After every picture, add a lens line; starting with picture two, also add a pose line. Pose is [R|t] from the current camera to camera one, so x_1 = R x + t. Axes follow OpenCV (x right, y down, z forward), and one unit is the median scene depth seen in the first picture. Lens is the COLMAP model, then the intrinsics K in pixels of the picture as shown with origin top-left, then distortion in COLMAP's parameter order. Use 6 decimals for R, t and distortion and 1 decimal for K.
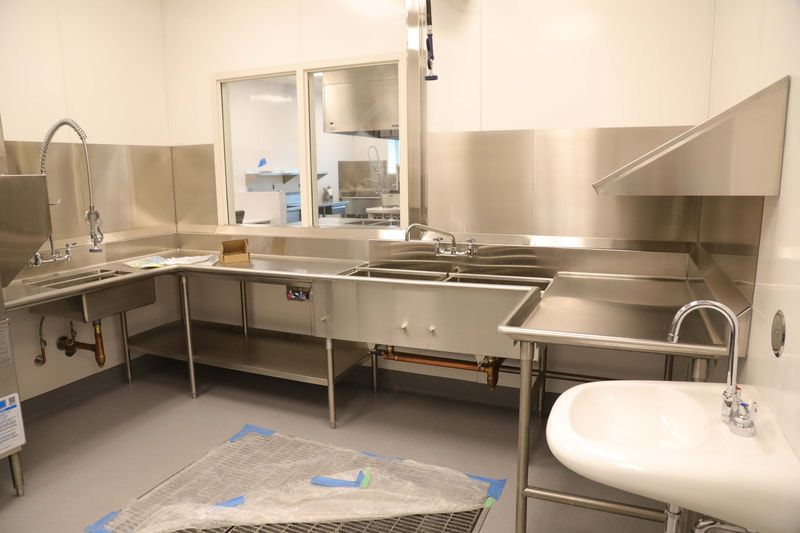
lens RADIAL K [[547.6, 0, 400.0], [0, 547.6, 266.5], [0, 0, 1]] dist [-0.127352, 0.081764]
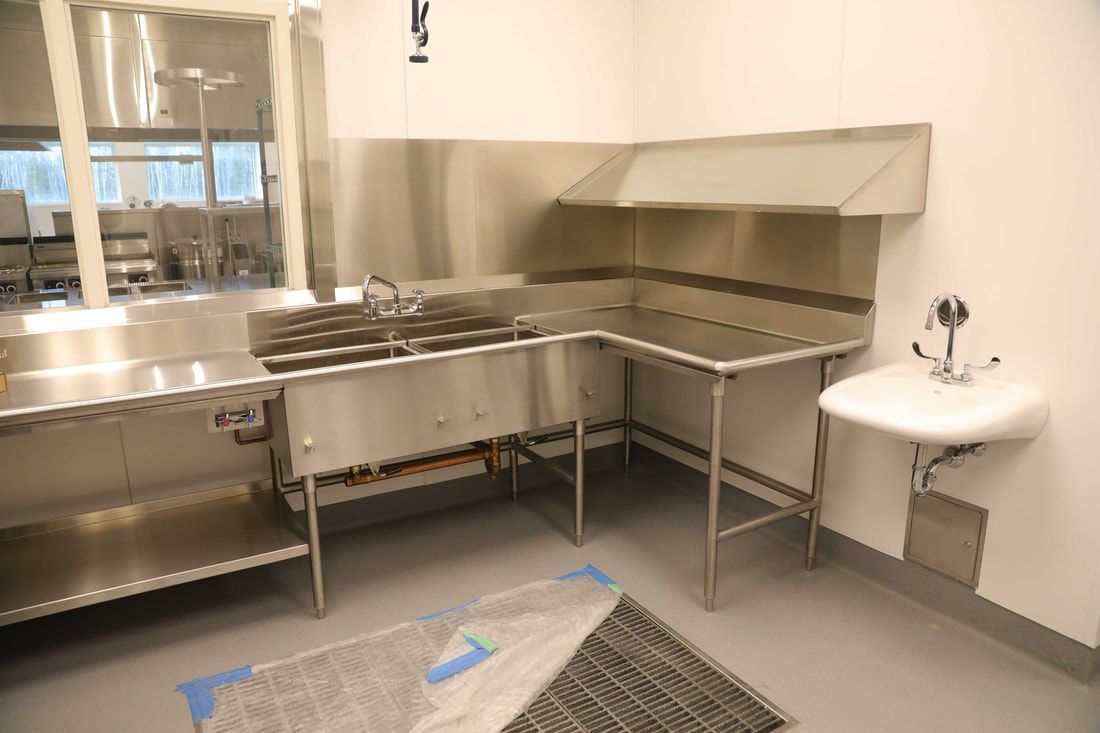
lens RADIAL K [[762.7, 0, 550.0], [0, 762.7, 366.5], [0, 0, 1]] dist [-0.047461, -0.000313]
pose [[0.578490, -0.175390, 0.796610, -0.555898], [0.138390, 0.983555, 0.116053, -0.040581], [-0.803864, 0.043107, 0.593249, 0.251083]]
